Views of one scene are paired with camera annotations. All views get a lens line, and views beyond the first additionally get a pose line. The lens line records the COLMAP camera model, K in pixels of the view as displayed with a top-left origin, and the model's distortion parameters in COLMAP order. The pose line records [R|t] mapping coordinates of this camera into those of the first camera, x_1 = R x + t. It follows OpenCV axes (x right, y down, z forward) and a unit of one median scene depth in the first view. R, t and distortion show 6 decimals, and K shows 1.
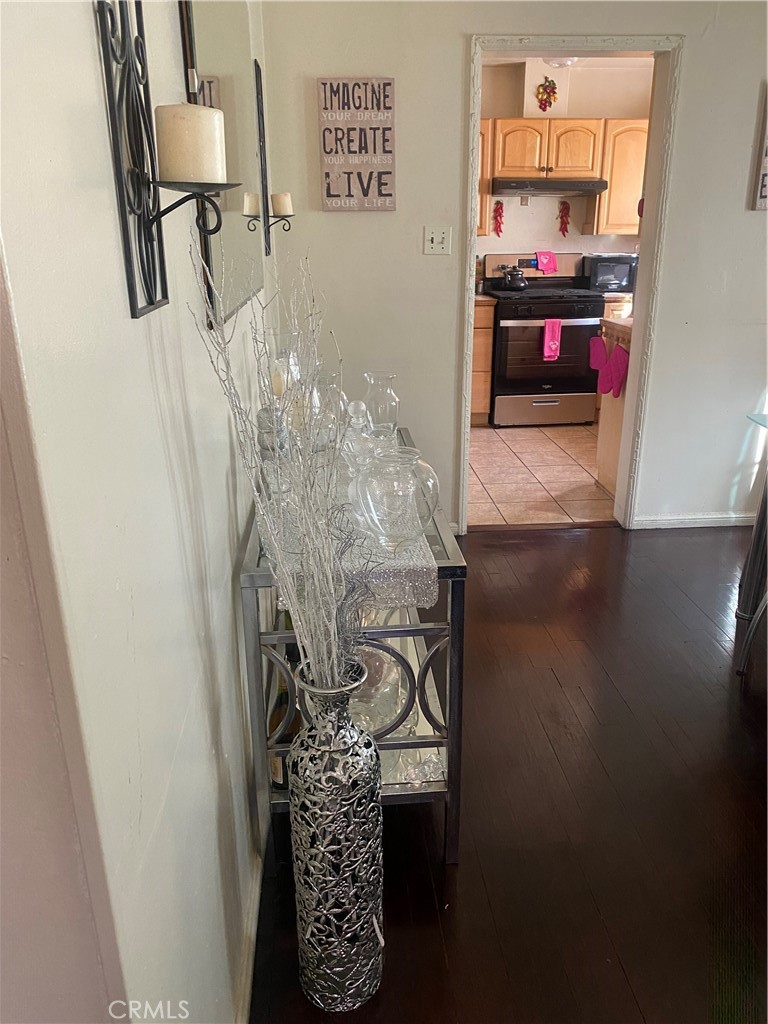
lens RADIAL K [[778.4, 0, 386.0], [0, 778.4, 520.9], [0, 0, 1]] dist [0.009976, -0.017467]
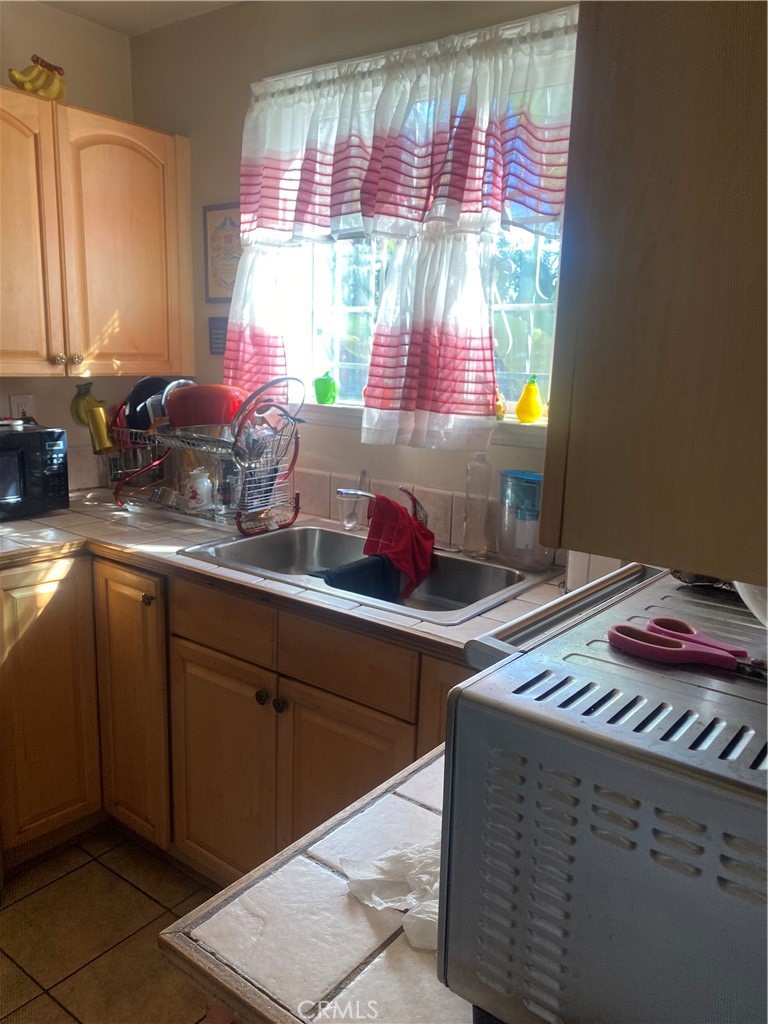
lens RADIAL K [[778.4, 0, 384.0], [0, 778.4, 512.2], [0, 0, 1]] dist [0.009976, -0.017467]
pose [[0.662214, -0.120995, 0.739481, 0.151154], [0.227940, 0.972636, -0.044979, -0.253847], [-0.713804, 0.198343, 0.671673, 0.650329]]
